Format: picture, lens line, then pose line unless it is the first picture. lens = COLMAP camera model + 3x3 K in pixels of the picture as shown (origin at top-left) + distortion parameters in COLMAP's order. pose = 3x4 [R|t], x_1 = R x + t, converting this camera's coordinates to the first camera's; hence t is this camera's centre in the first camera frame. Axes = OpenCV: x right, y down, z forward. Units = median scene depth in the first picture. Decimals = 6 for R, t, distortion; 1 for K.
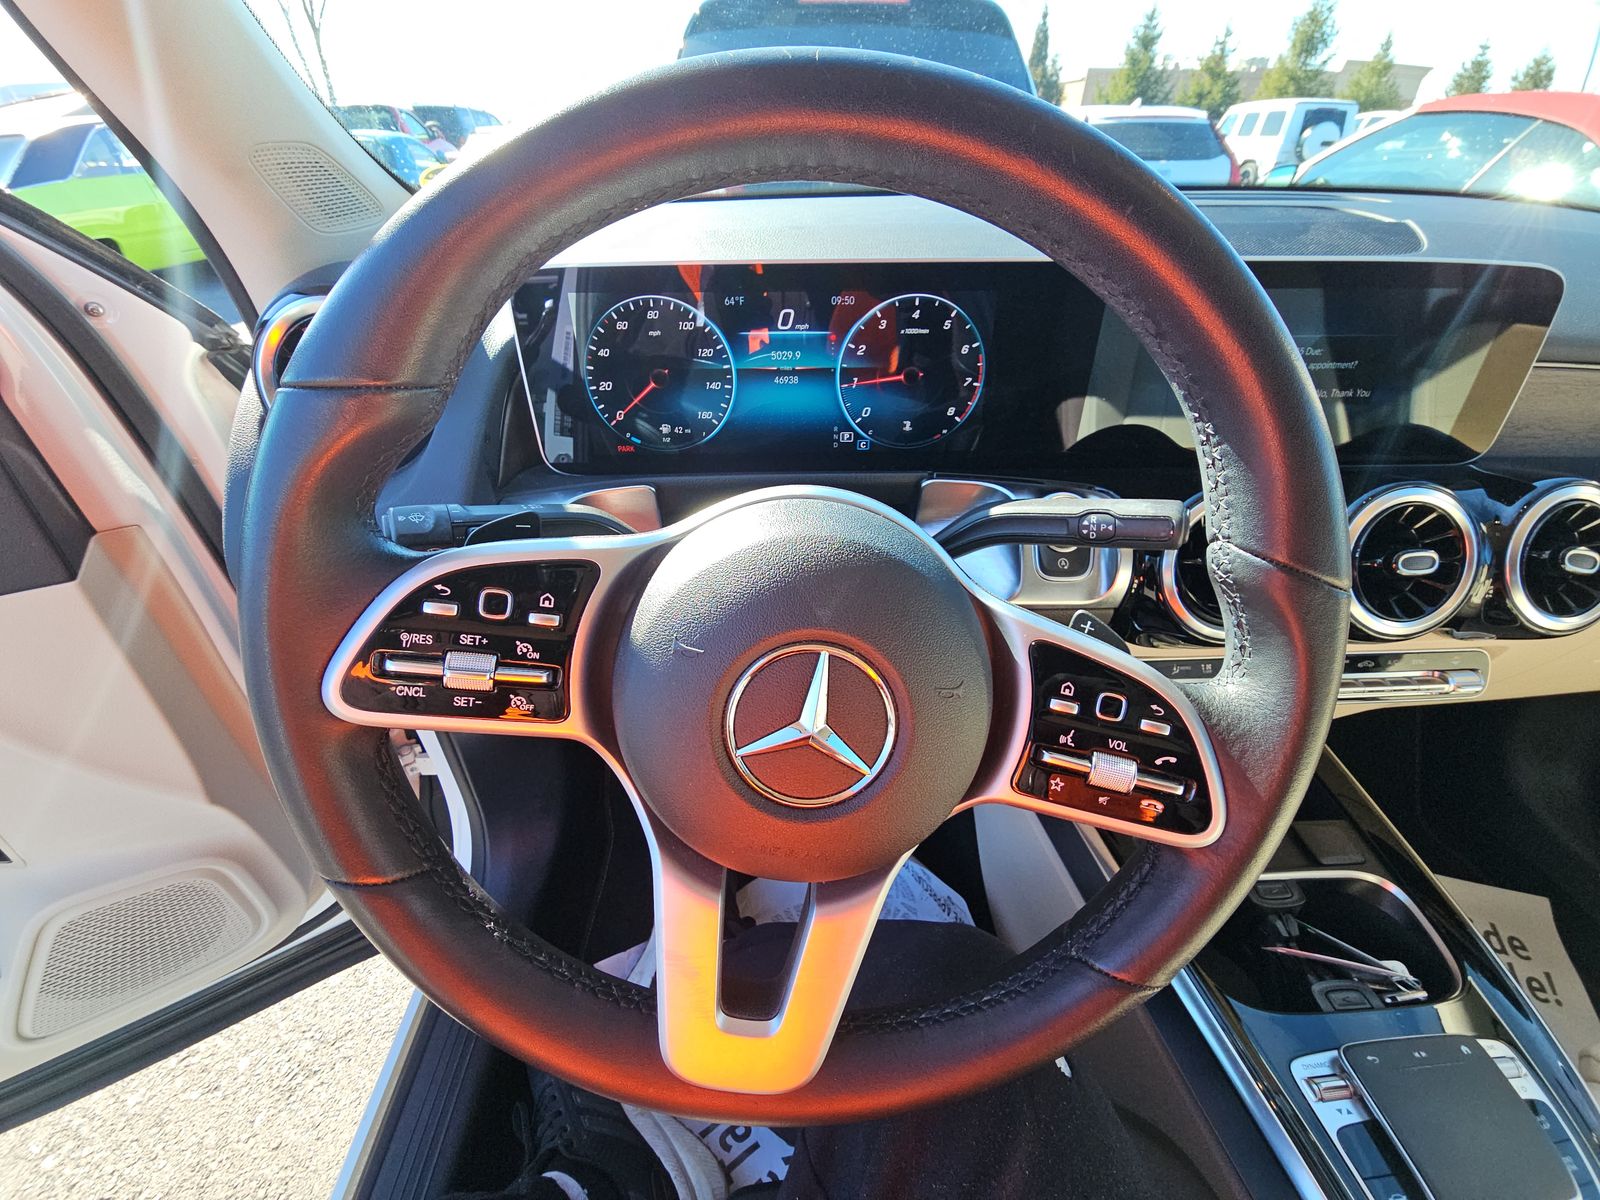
lens RADIAL K [[644.1, 0, 799.2], [0, 644.1, 619.9], [0, 0, 1]] dist [0.010909, -0.009099]
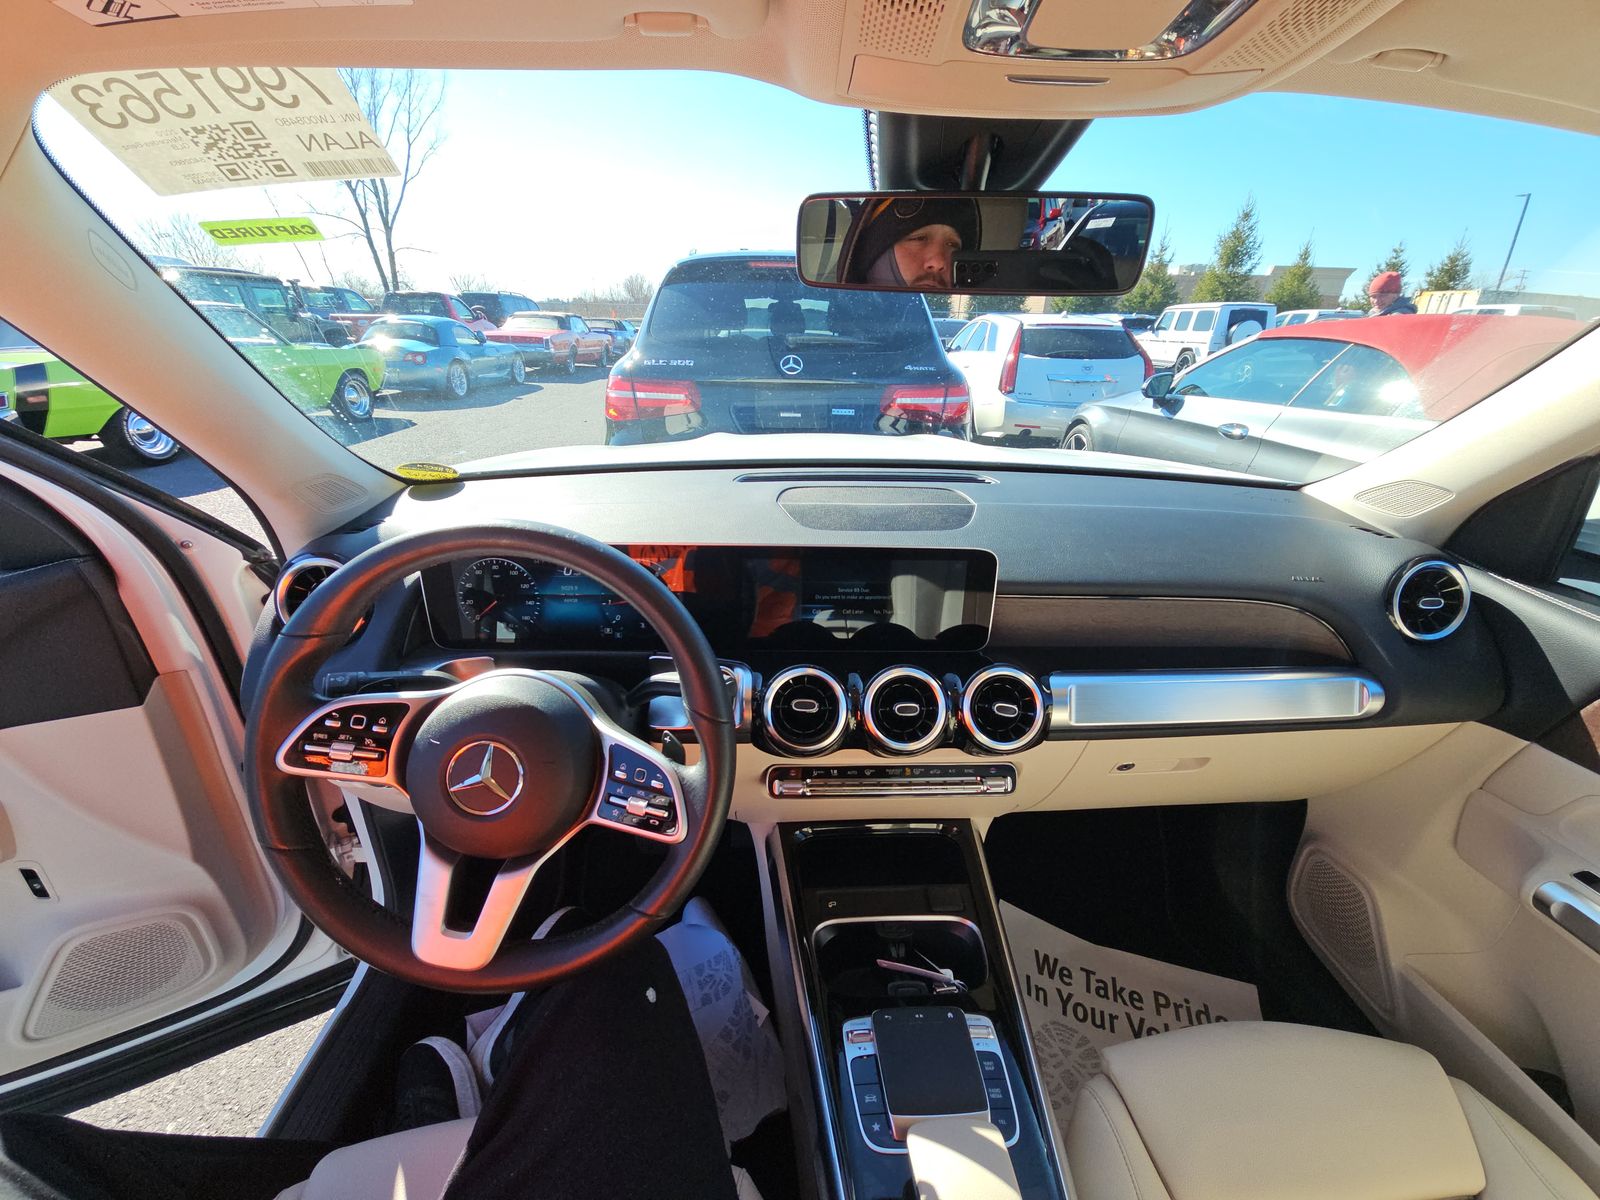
lens RADIAL K [[644.1, 0, 799.2], [0, 644.1, 619.9], [0, 0, 1]] dist [0.010909, -0.009099]
pose [[0.999855, 0.016984, -0.001555, 0.644173], [-0.016949, 0.979416, -0.201138, 0.033153], [-0.001893, 0.201135, 0.979562, -0.780121]]
